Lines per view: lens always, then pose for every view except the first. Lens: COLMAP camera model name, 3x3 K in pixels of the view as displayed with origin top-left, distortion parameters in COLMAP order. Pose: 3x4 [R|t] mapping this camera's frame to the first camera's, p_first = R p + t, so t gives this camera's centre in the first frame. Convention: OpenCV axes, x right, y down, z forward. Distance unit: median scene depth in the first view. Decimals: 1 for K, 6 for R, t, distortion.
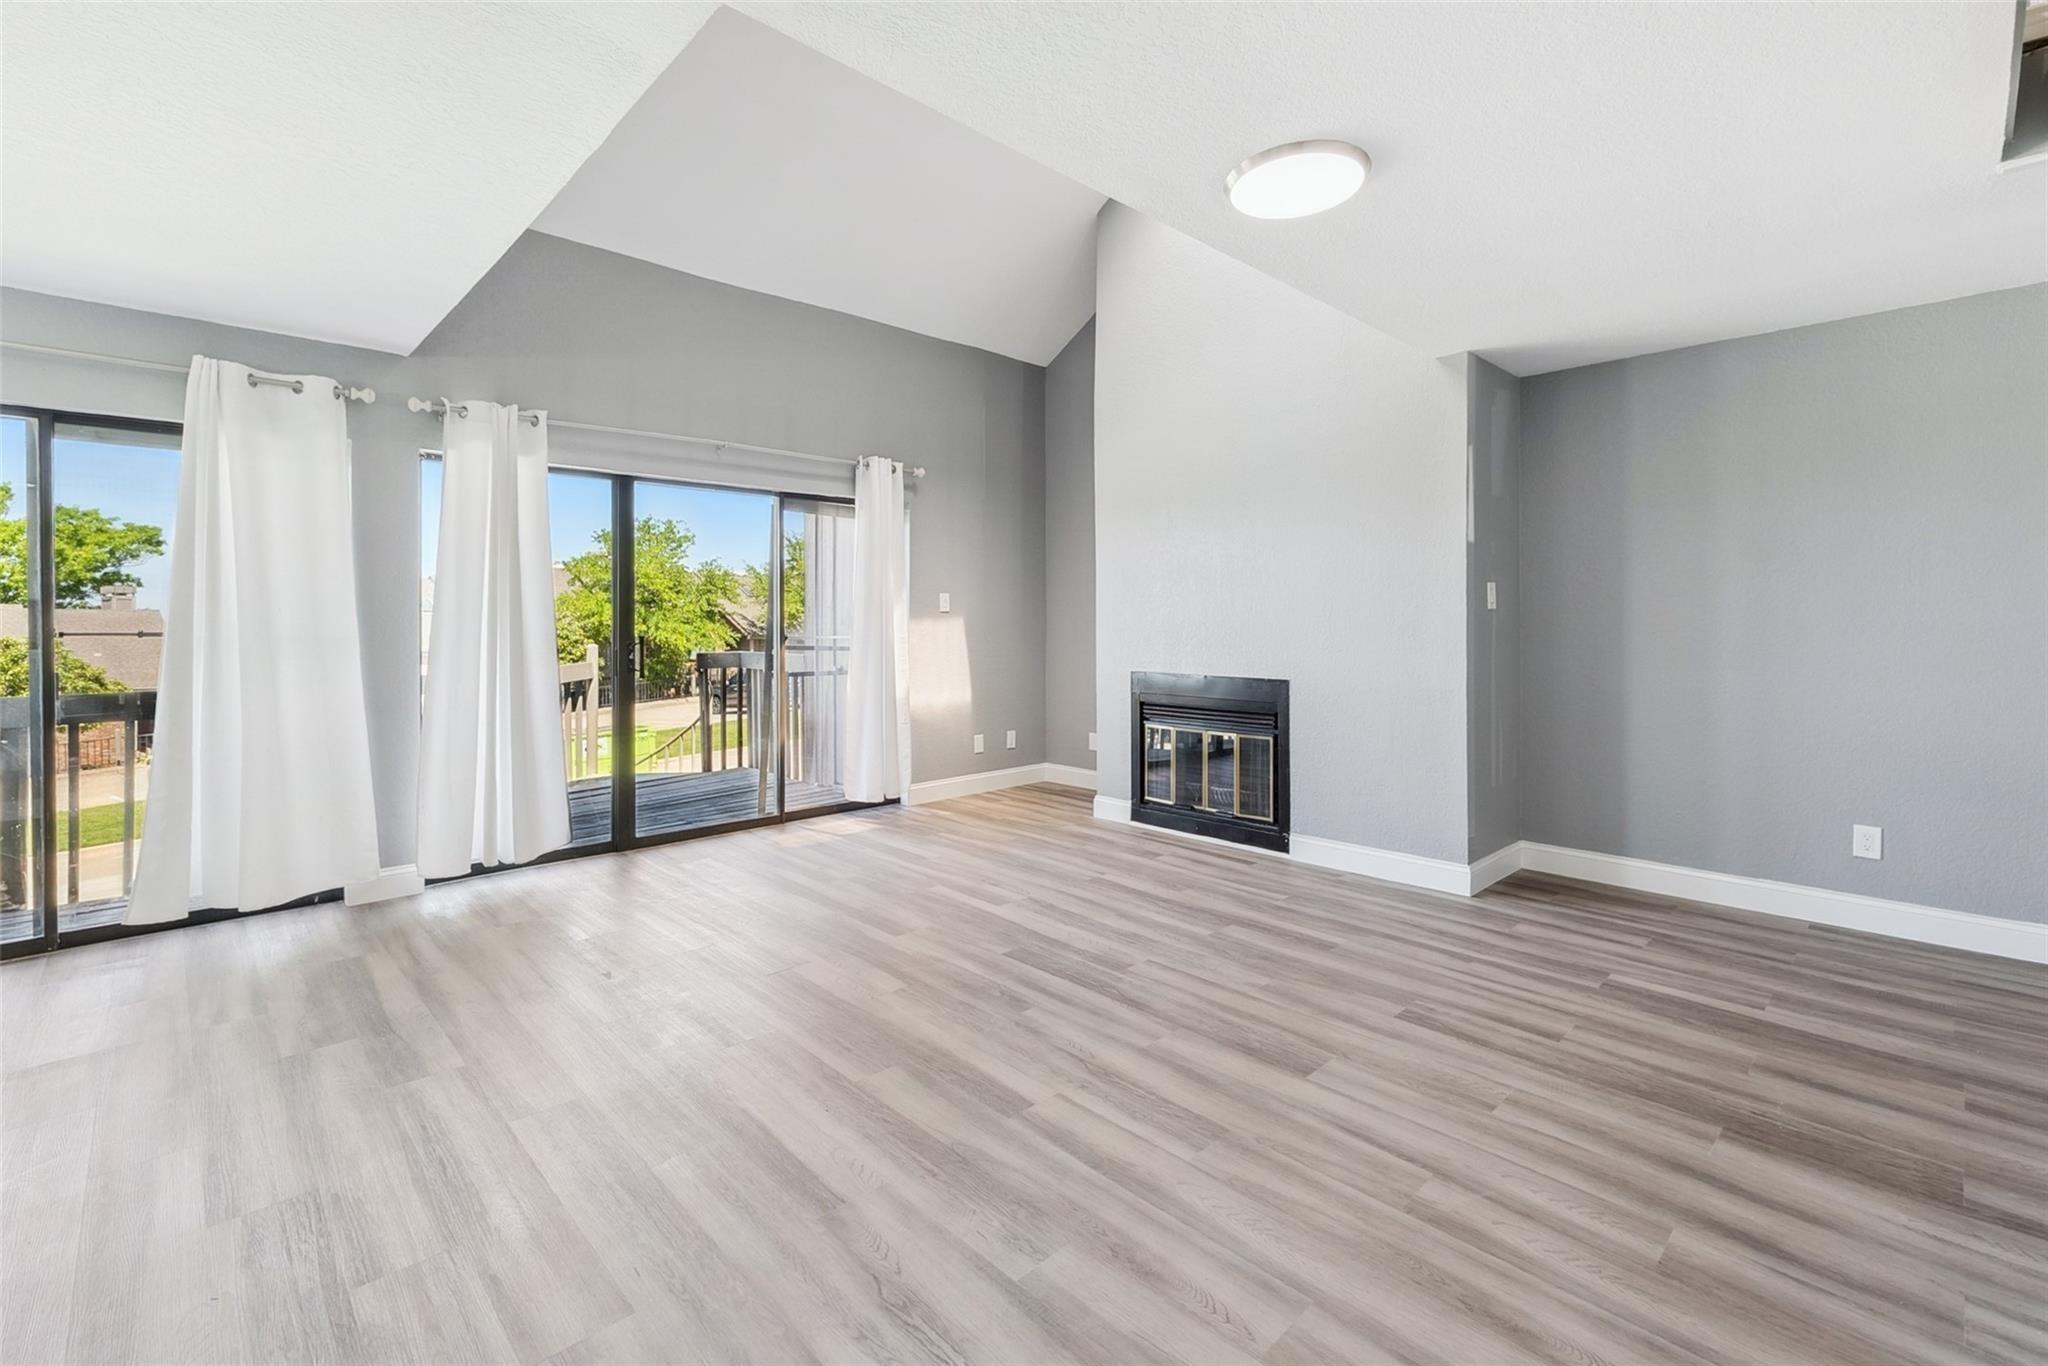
lens RADIAL K [[885.2, 0, 1004.8], [0, 885.2, 606.9], [0, 0, 1]] dist [0.003588, 0.000281]
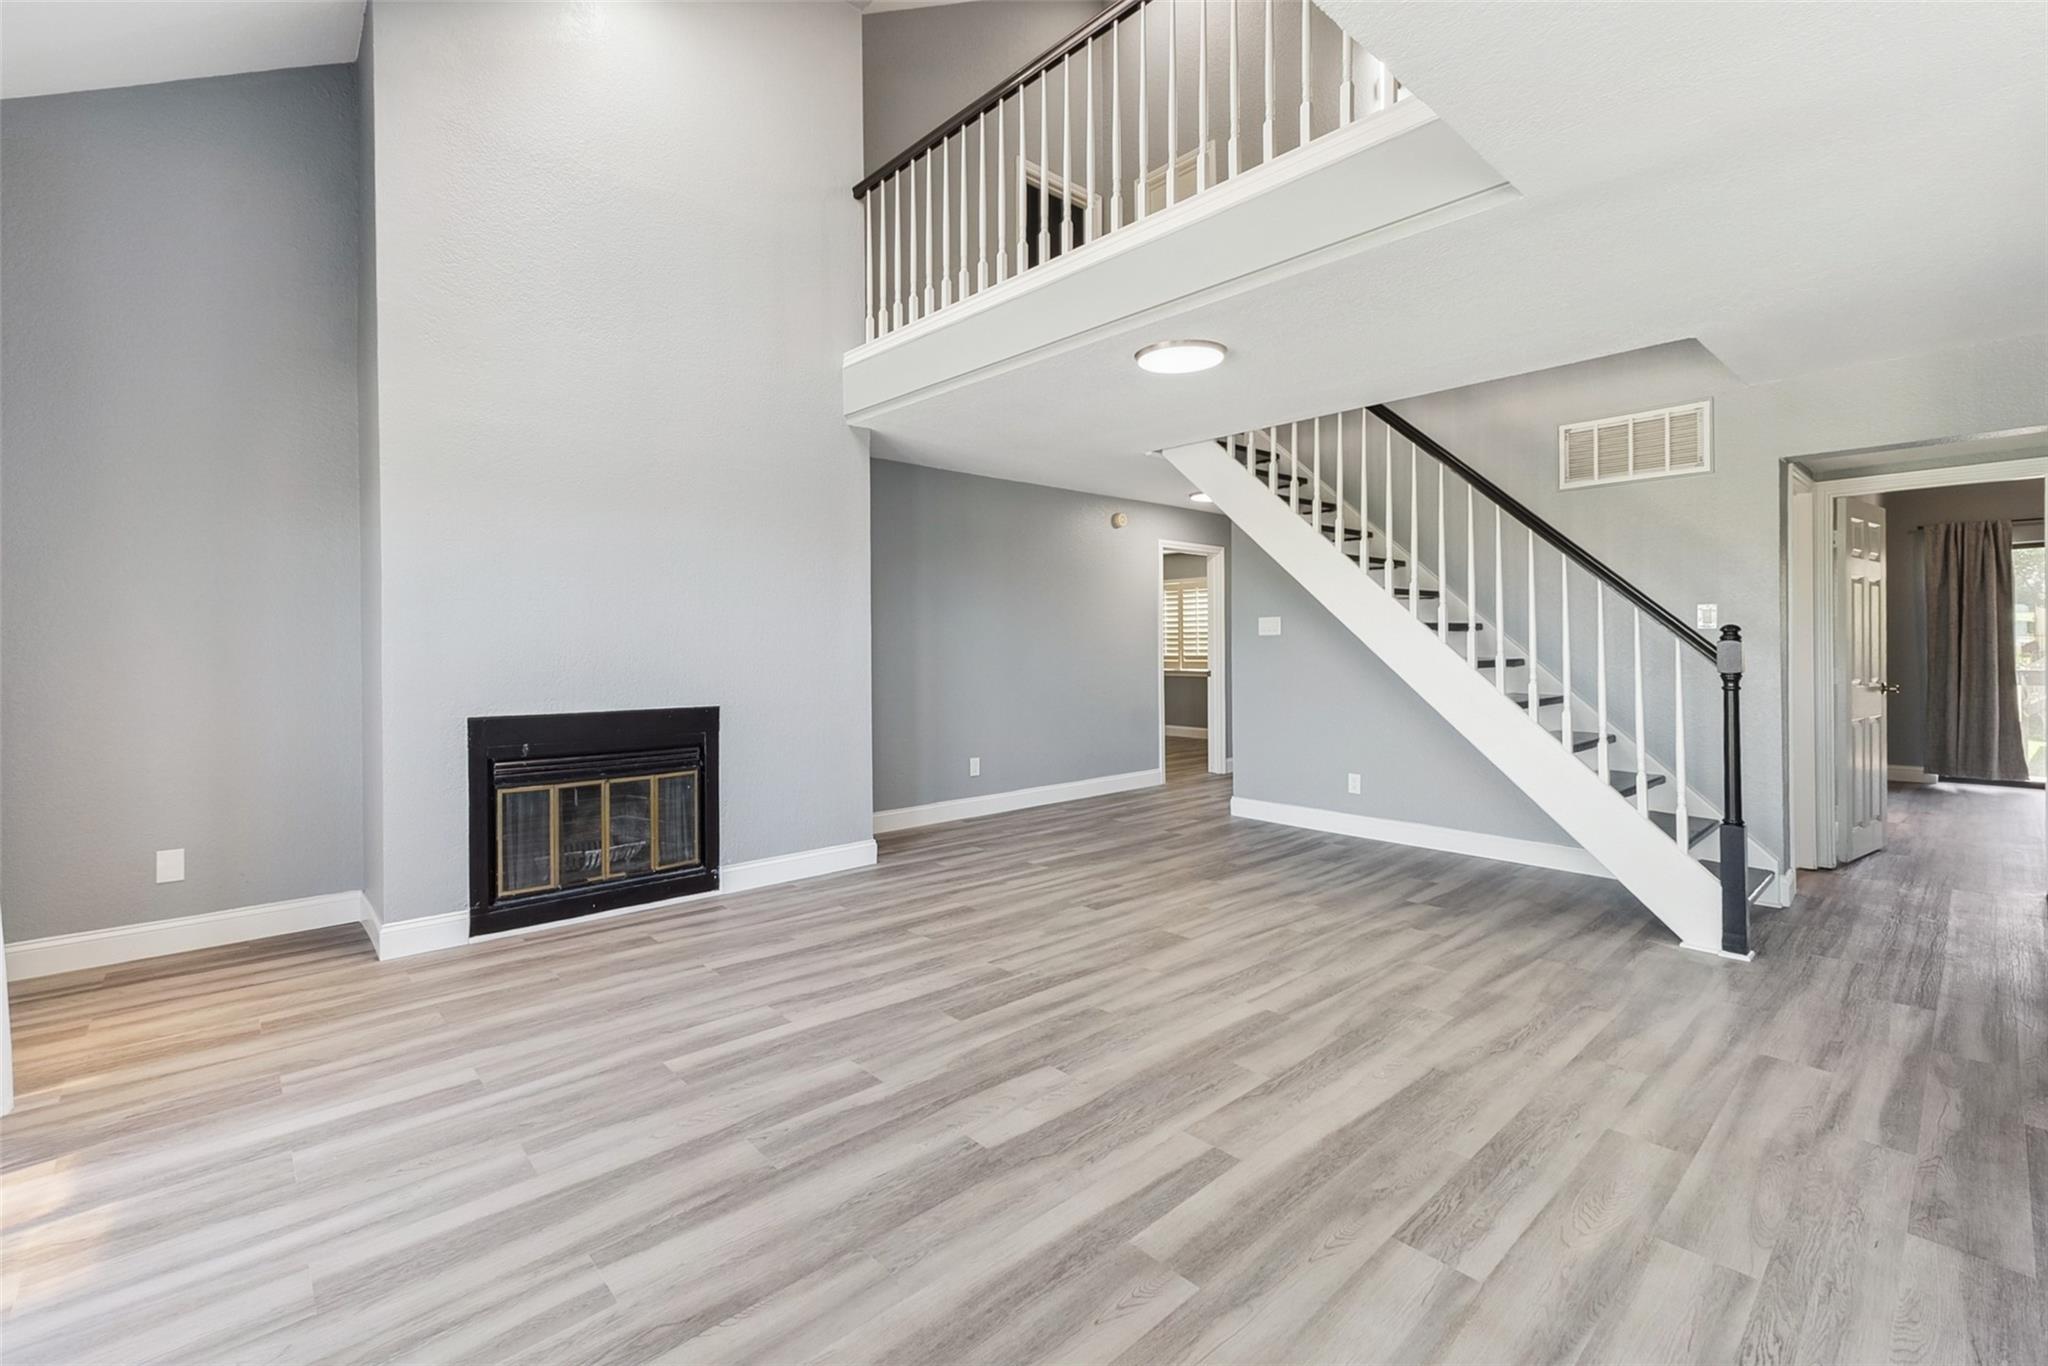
lens RADIAL K [[905.8, 0, 1026.3], [0, 905.8, 633.4], [0, 0, 1]] dist [0.006512, 0.000285]
pose [[0.004845, 0.011407, 0.999923, -0.888180], [-0.015674, 0.999813, -0.011330, 0.013845], [-0.999865, -0.015617, 0.005023, 0.909354]]
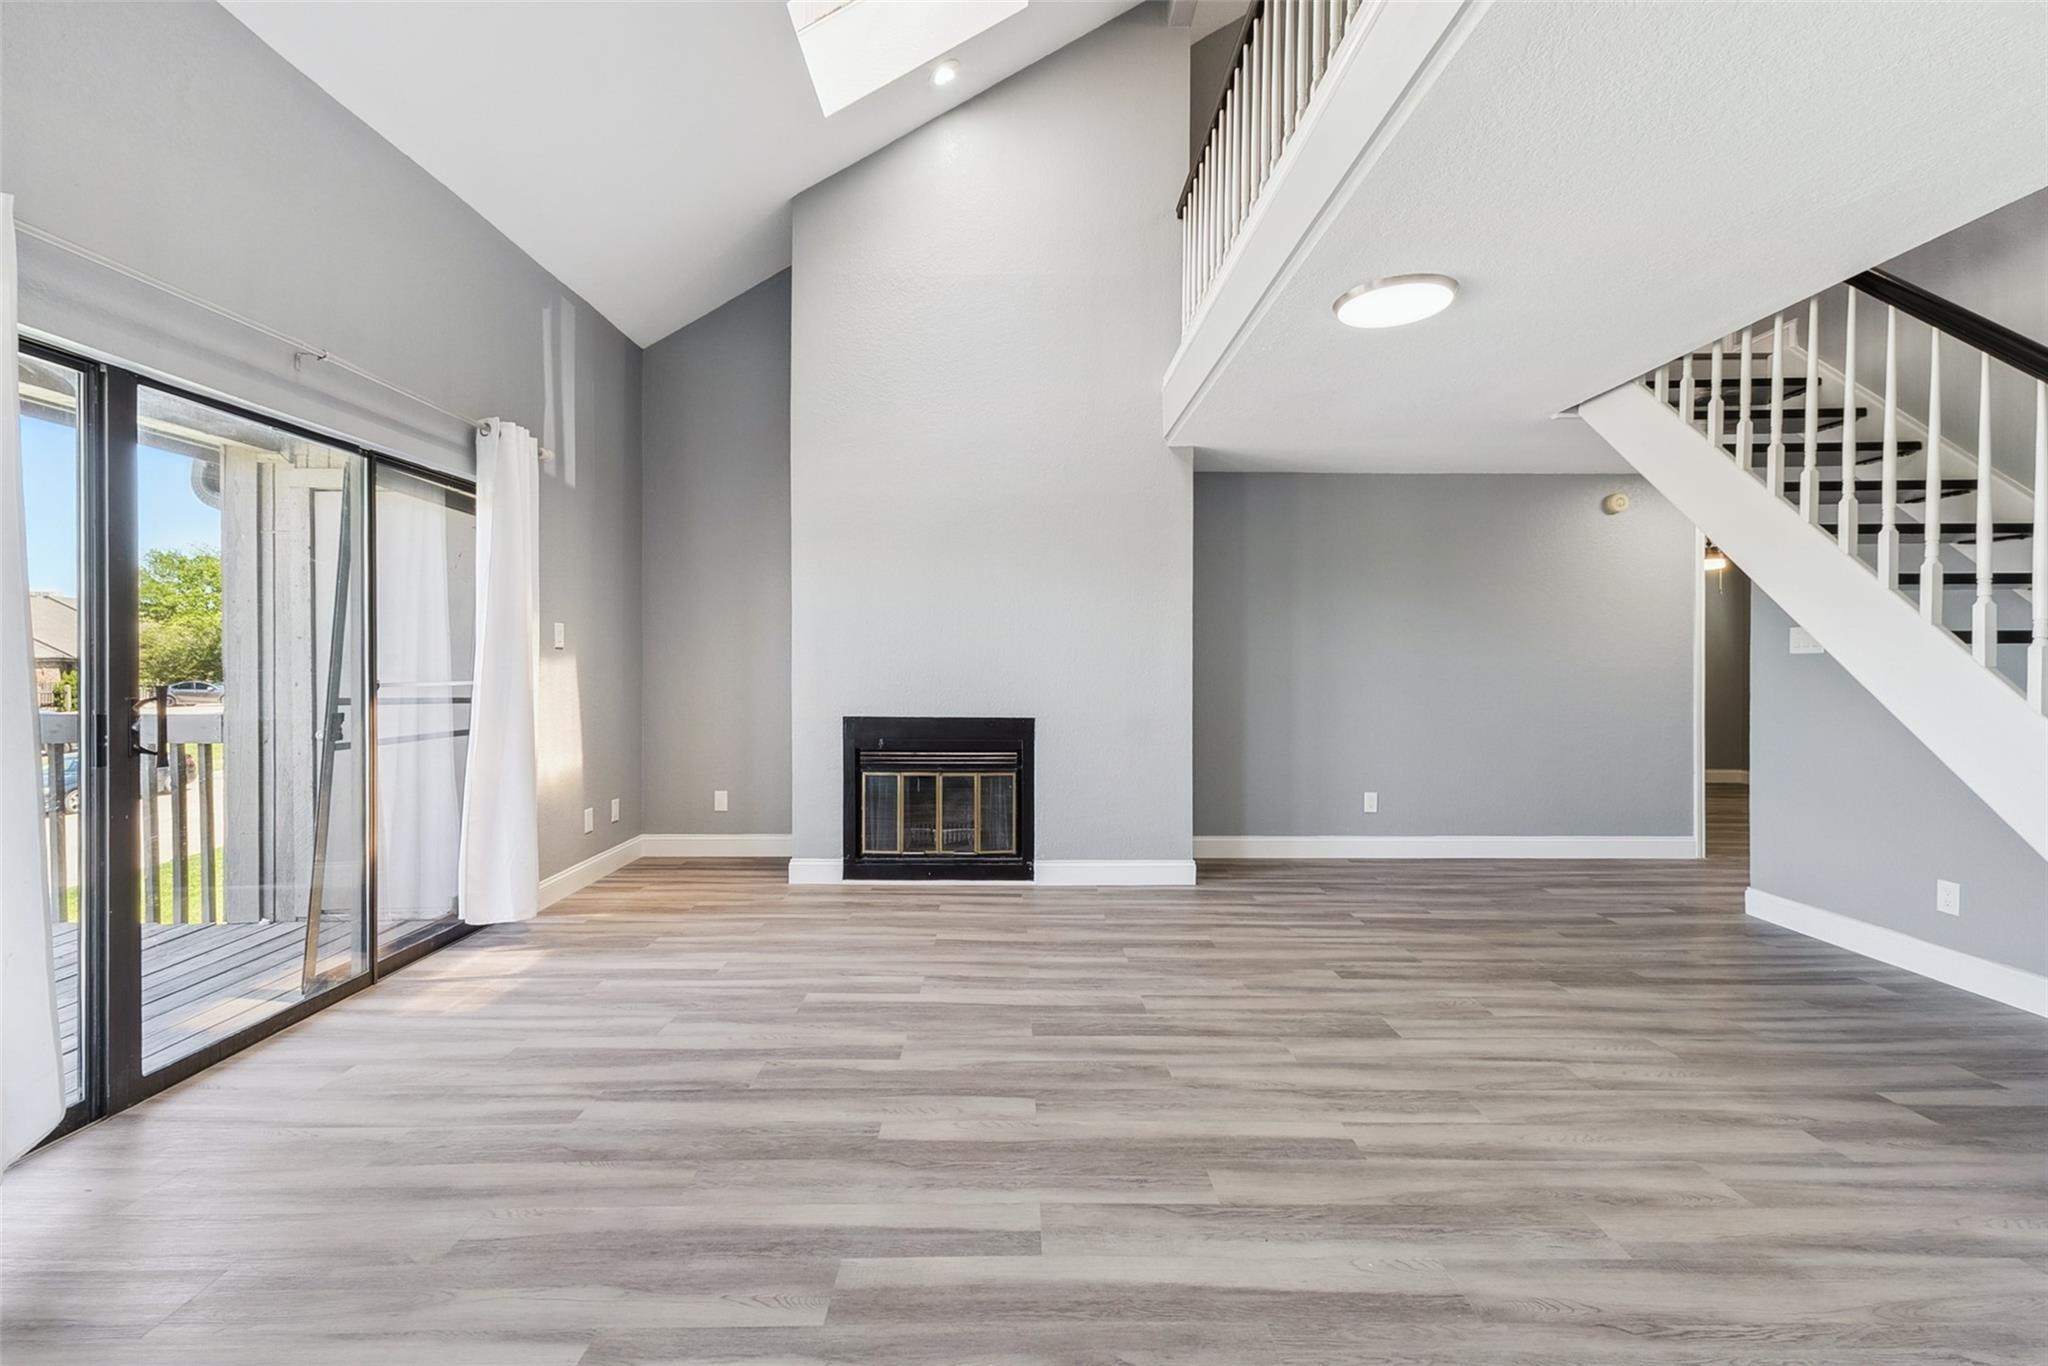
lens RADIAL K [[885.1, 0, 1011.7], [0, 885.1, 656.8], [0, 0, 1]] dist [0.007212, -0.000054]
pose [[0.679152, 0.008499, 0.733949, -0.658007], [-0.017146, 0.999844, 0.004288, 0.006743], [-0.733798, -0.015497, 0.679191, 0.403195]]
